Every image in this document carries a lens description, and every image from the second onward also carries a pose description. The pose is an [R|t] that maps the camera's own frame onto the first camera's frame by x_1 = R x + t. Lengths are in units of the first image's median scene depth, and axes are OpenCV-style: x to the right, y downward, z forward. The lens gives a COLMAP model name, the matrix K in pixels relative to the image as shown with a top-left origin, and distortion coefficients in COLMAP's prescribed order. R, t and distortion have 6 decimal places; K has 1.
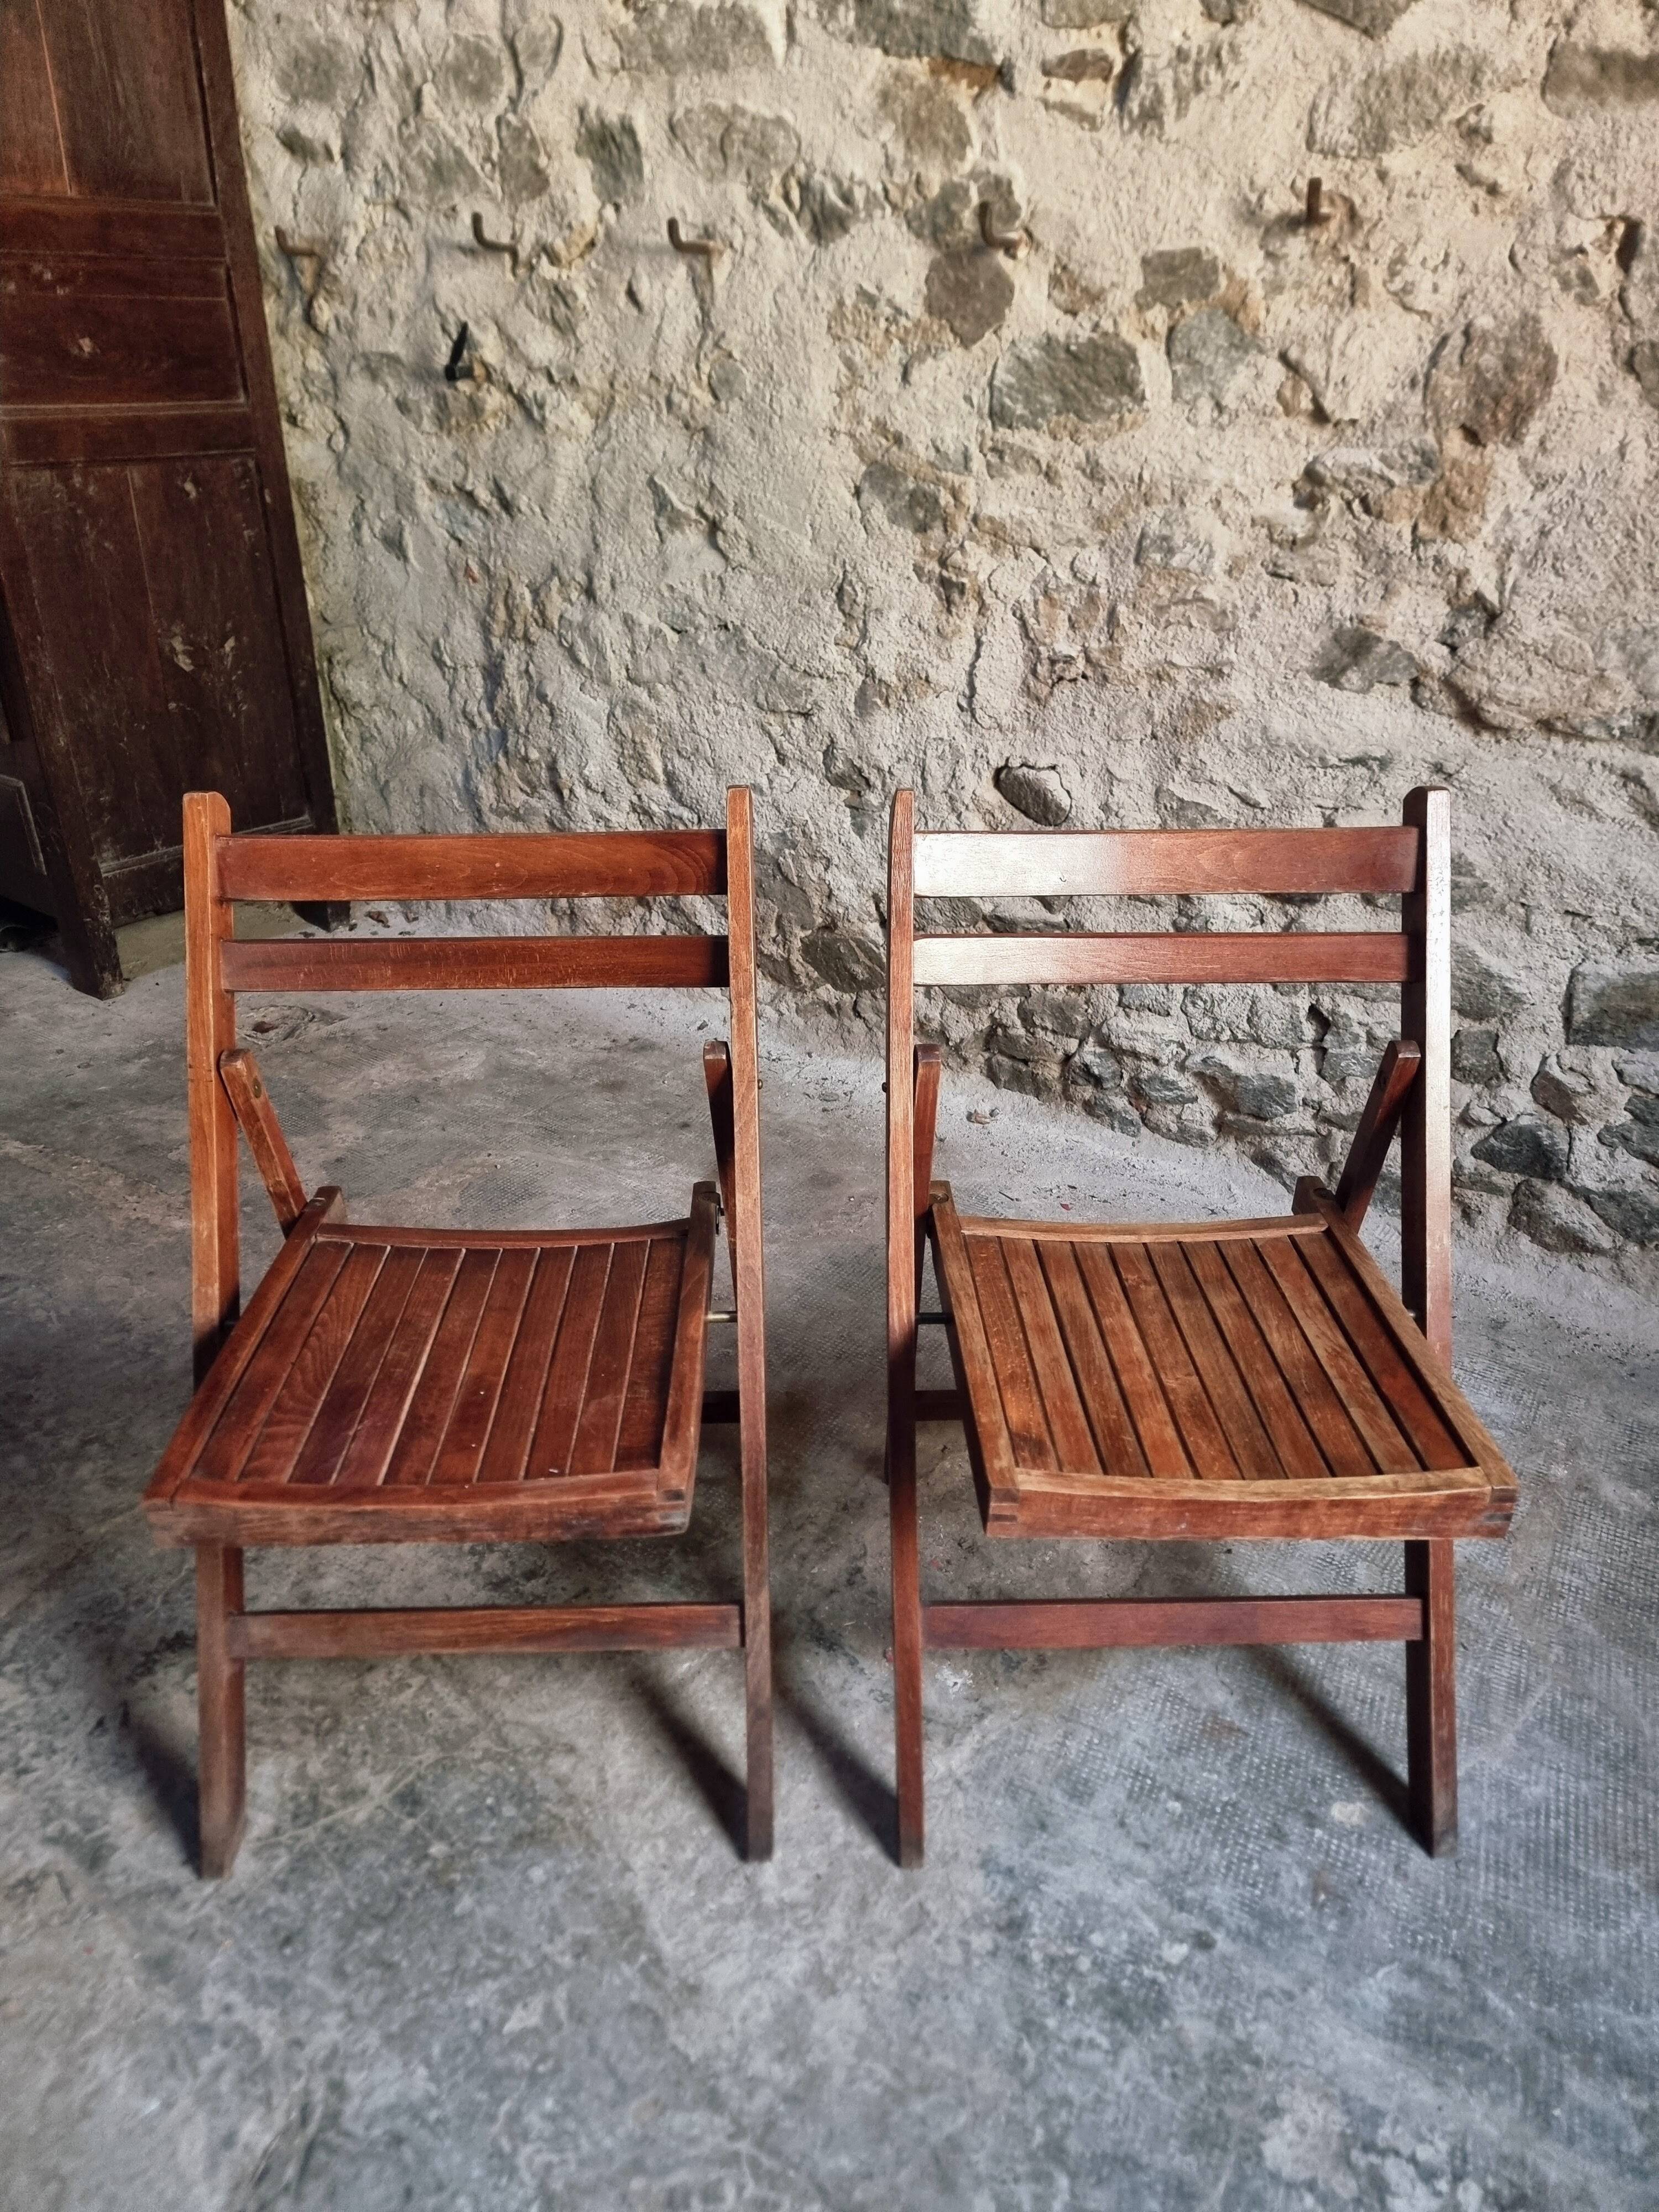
lens RADIAL K [[1535.0, 0, 810.9], [0, 1535.0, 1099.9], [0, 0, 1]] dist [0.065834, -0.065653]
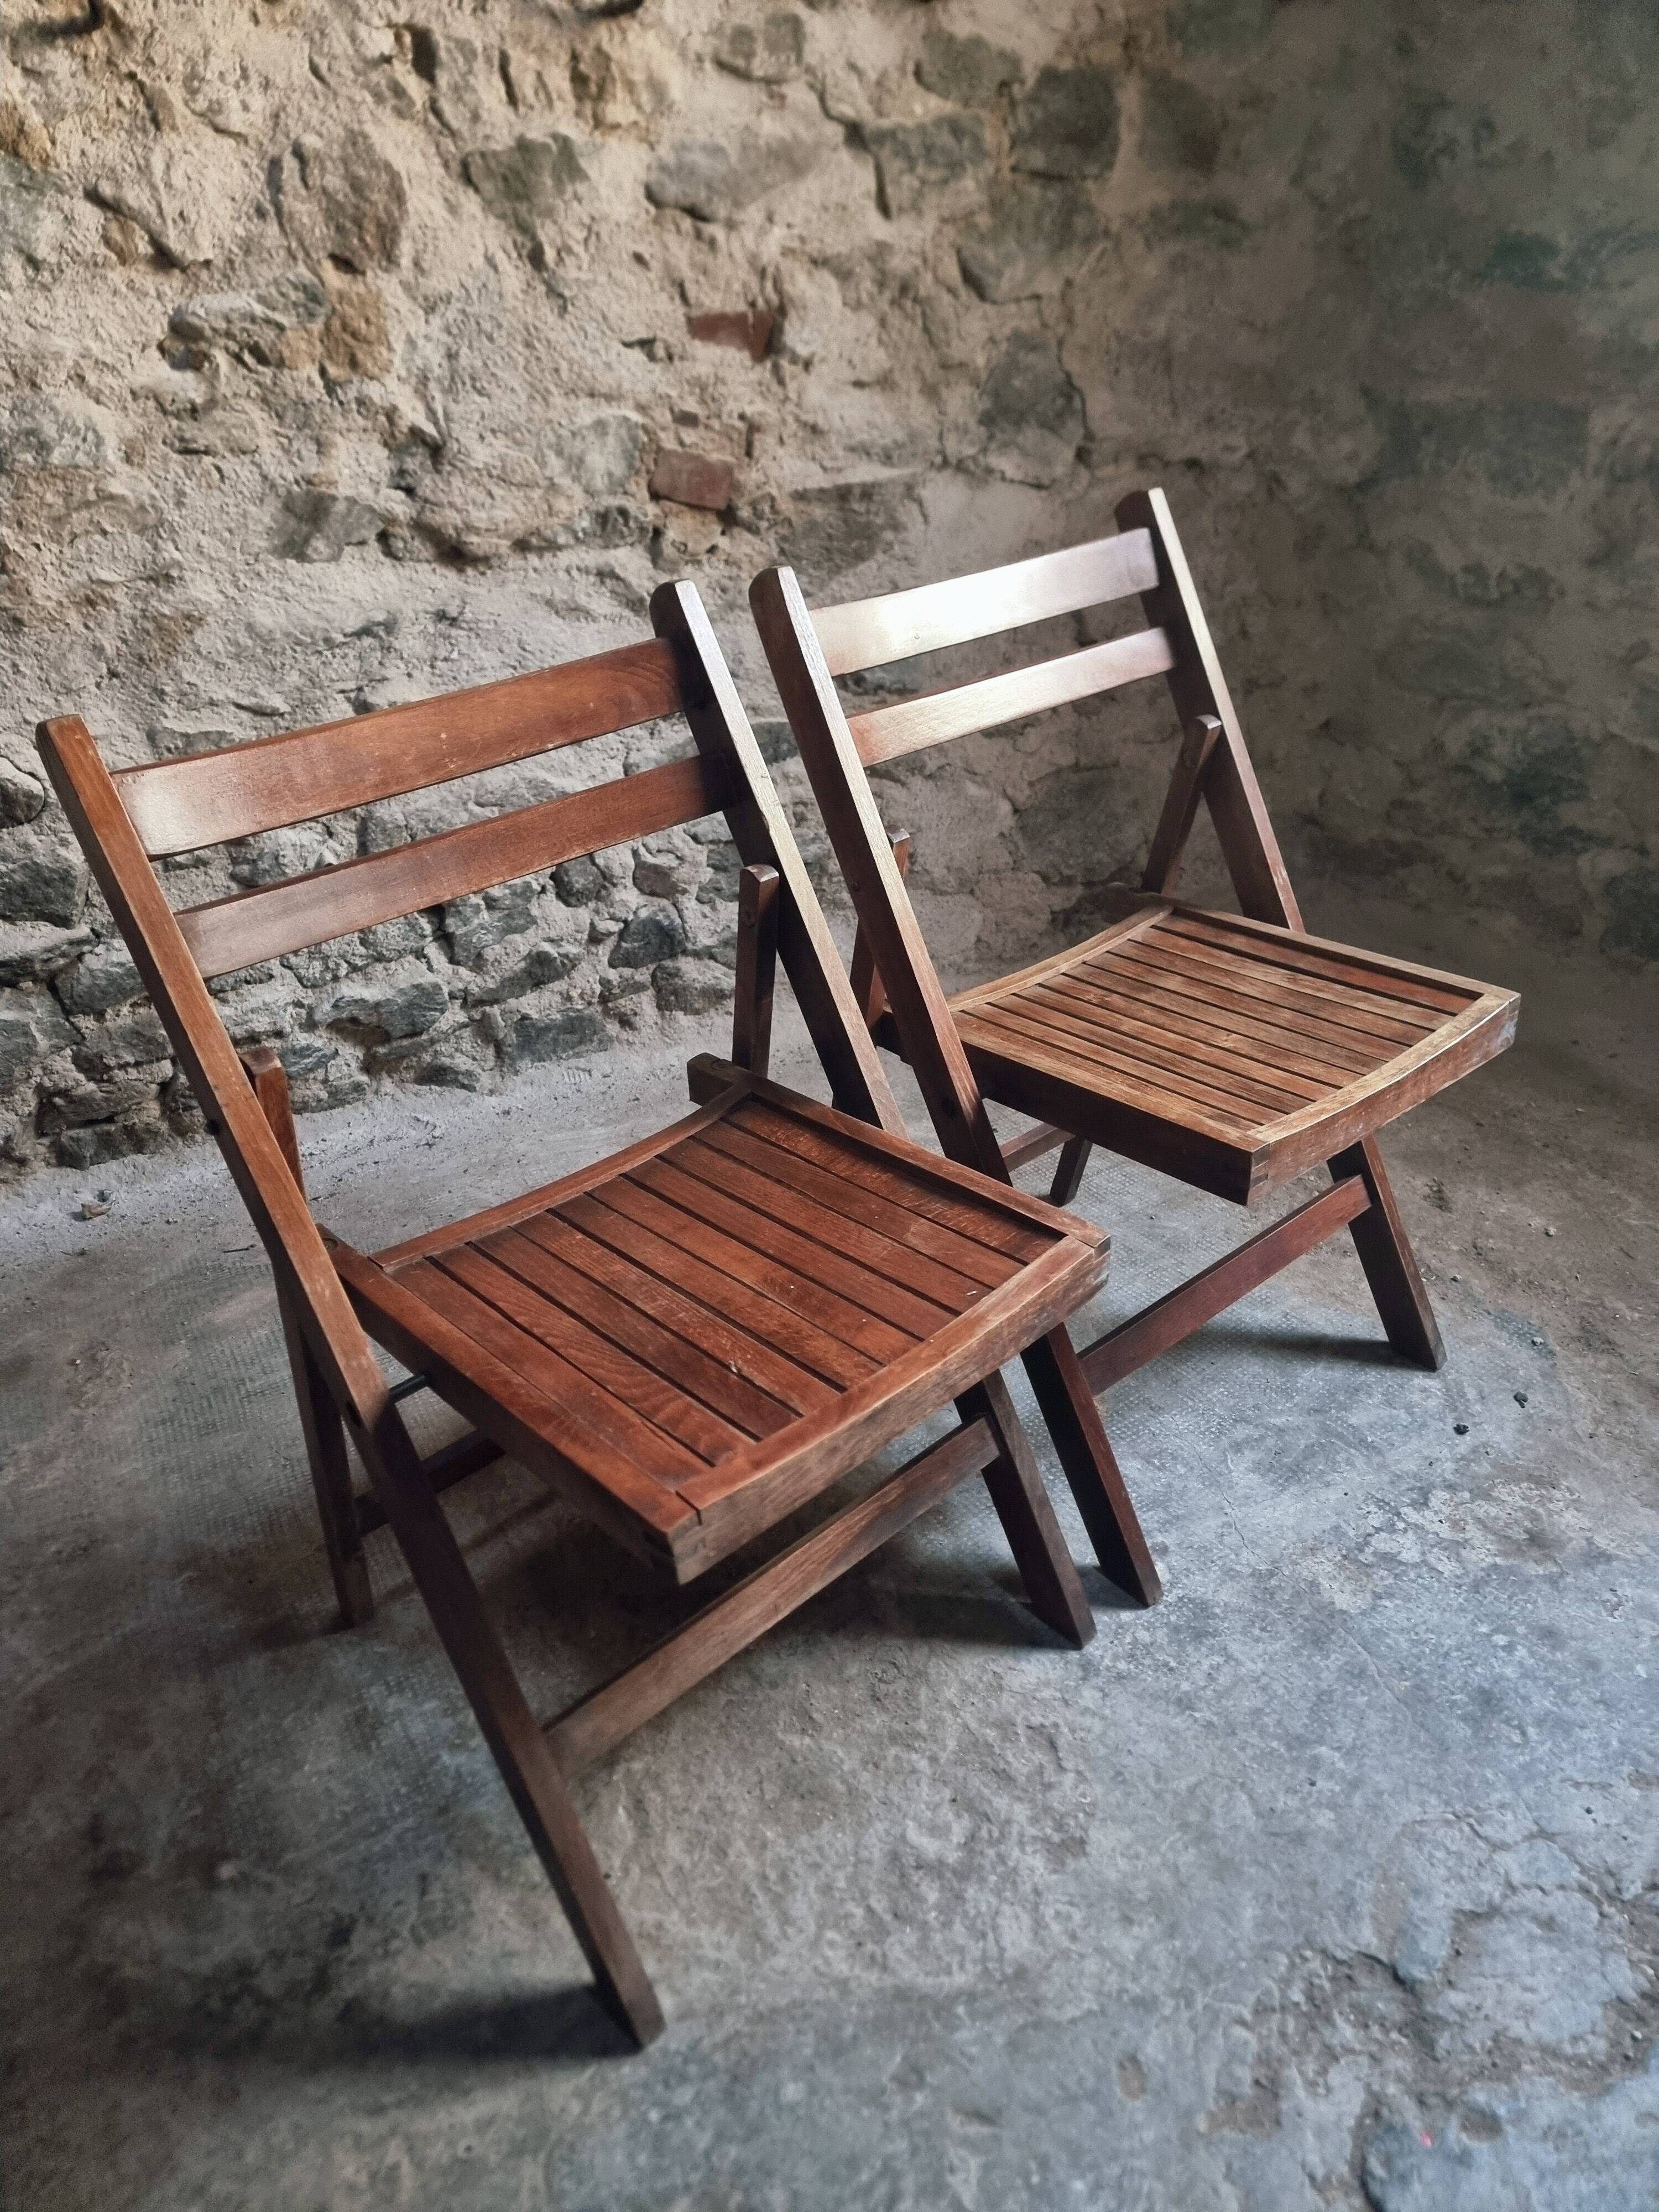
lens RADIAL K [[1535.0, 0, 824.8], [0, 1535.0, 1106.1], [0, 0, 1]] dist [0.065834, -0.065653]
pose [[0.495583, -0.450424, 0.742642, -0.342440], [0.453322, 0.863466, 0.221192, -0.051168], [-0.740876, 0.227037, 0.632106, 0.263978]]
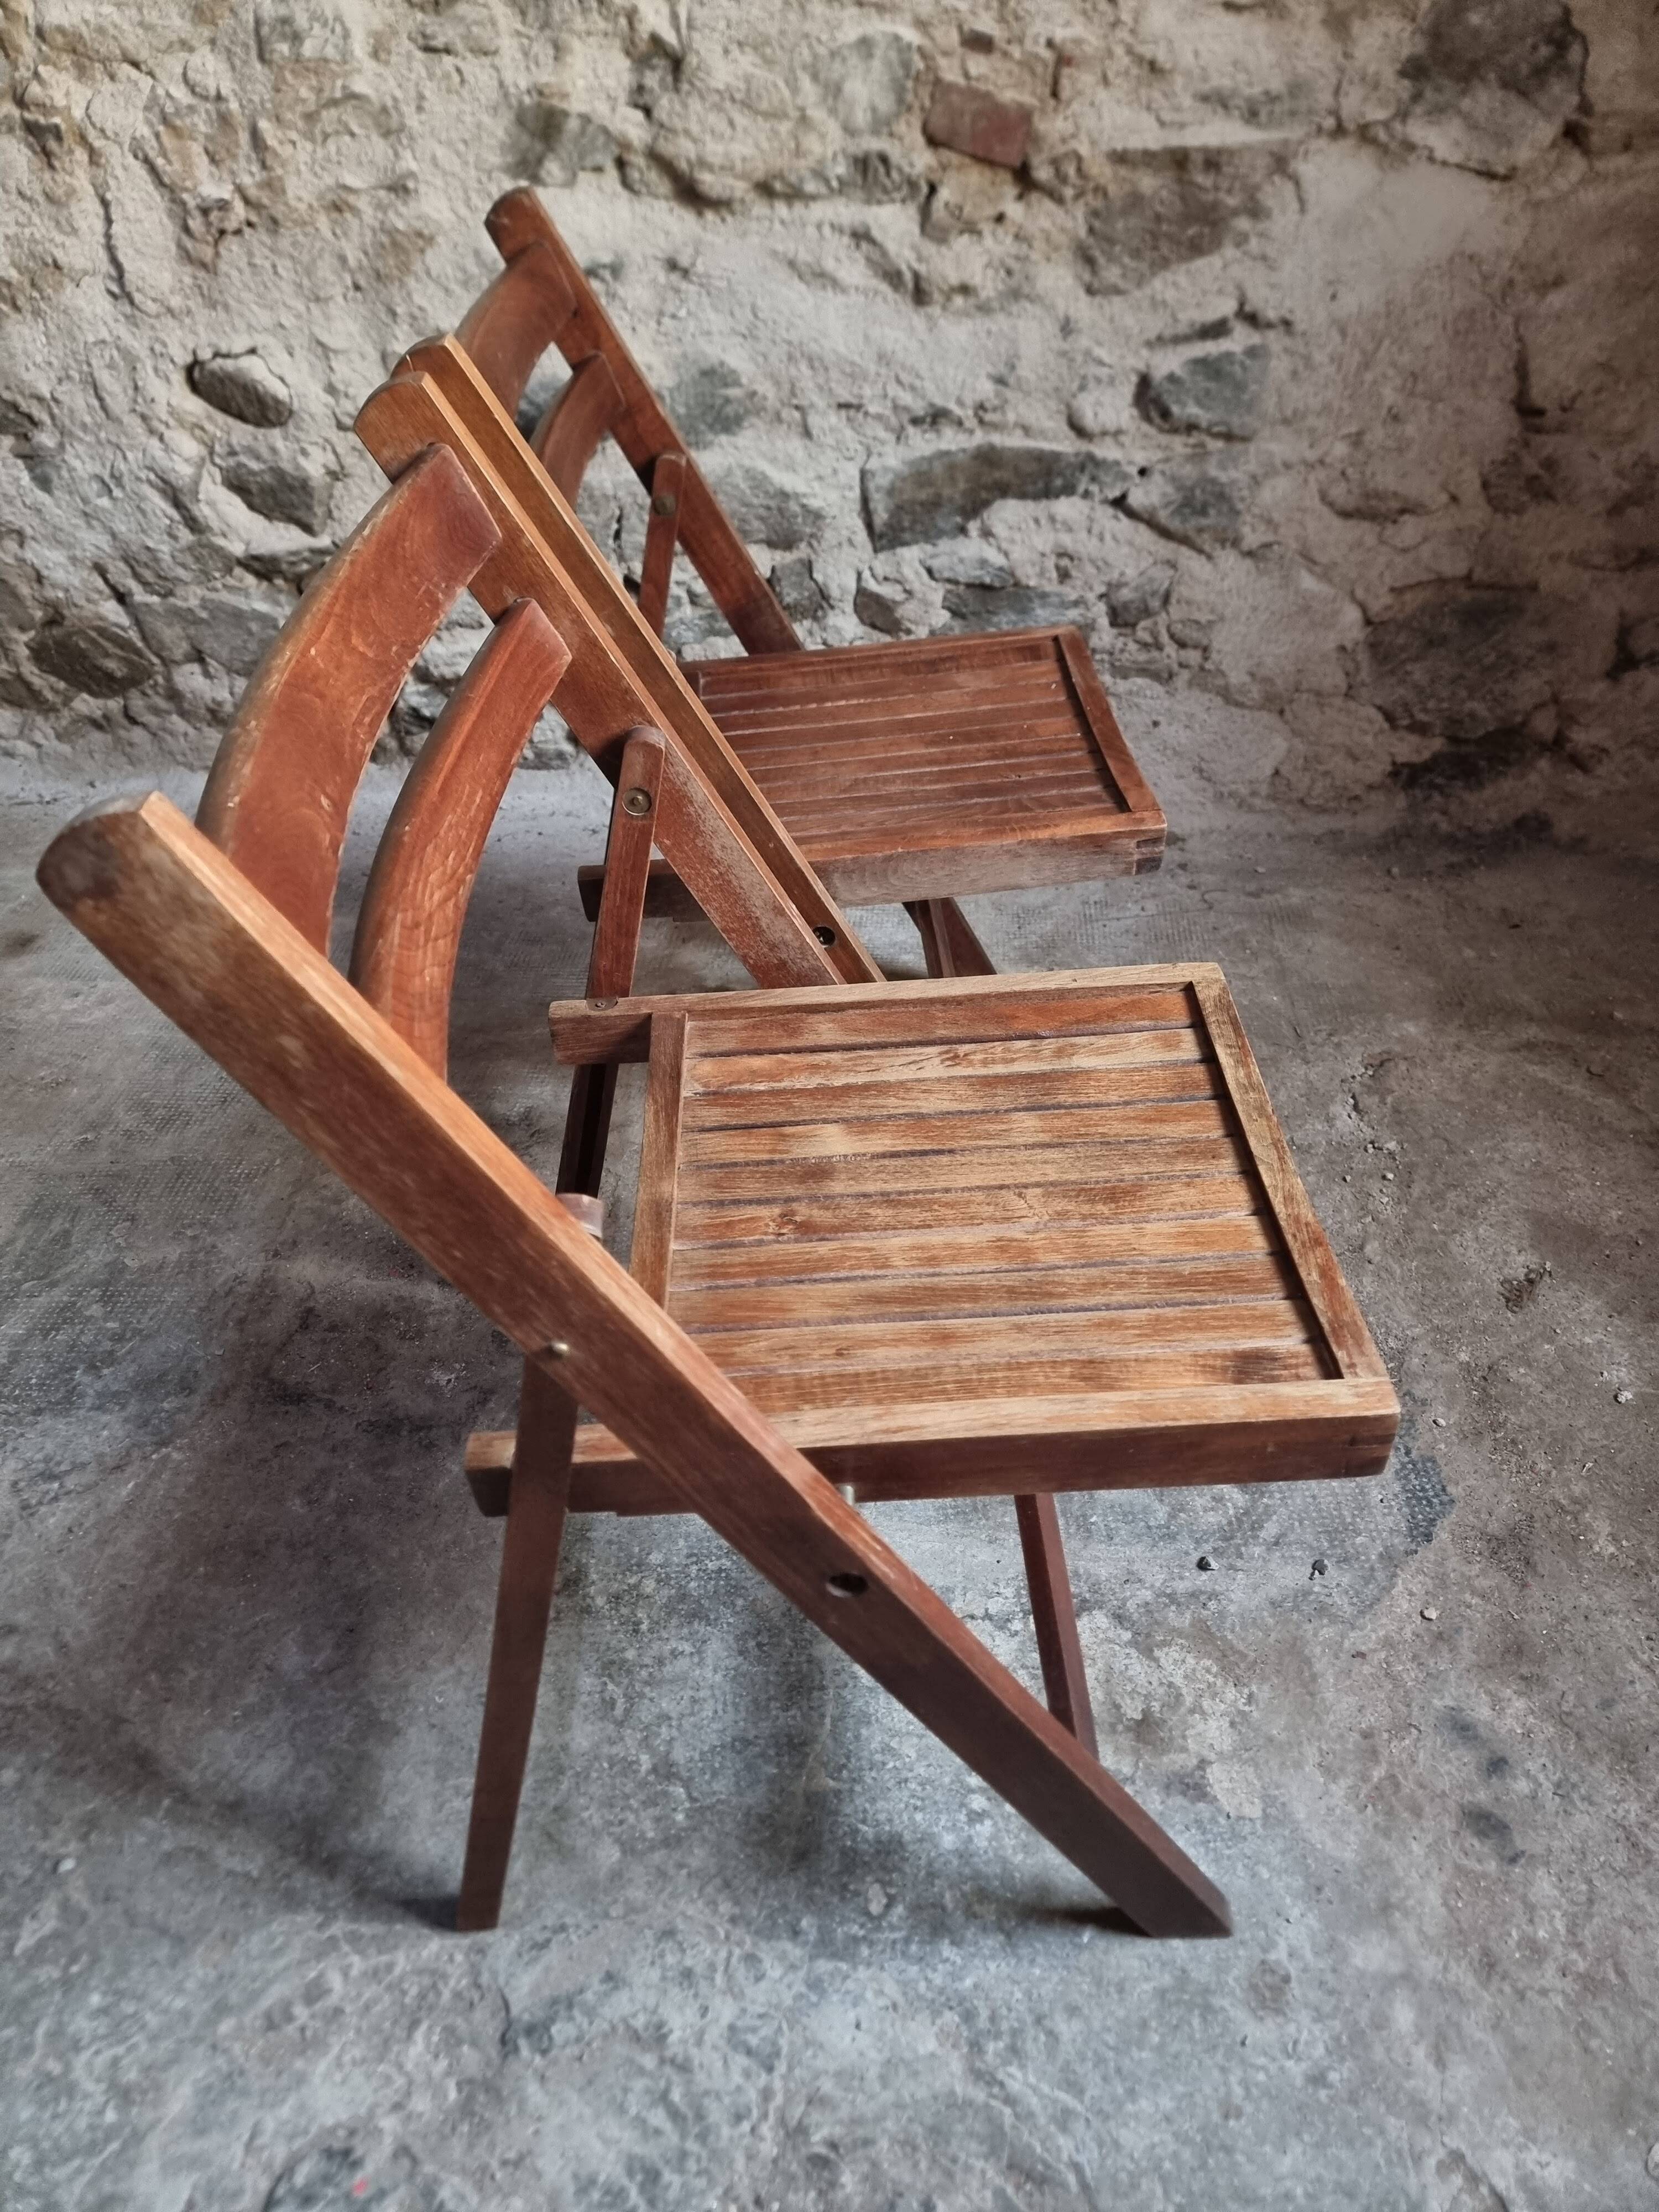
lens RADIAL K [[1535.0, 0, 817.5], [0, 1535.0, 1103.1], [0, 0, 1]] dist [0.065834, -0.065653]
pose [[0.893781, -0.321269, 0.312956, 0.042155], [0.257535, 0.938902, 0.228338, 0.056162], [-0.367193, -0.123487, 0.921911, 0.080831]]
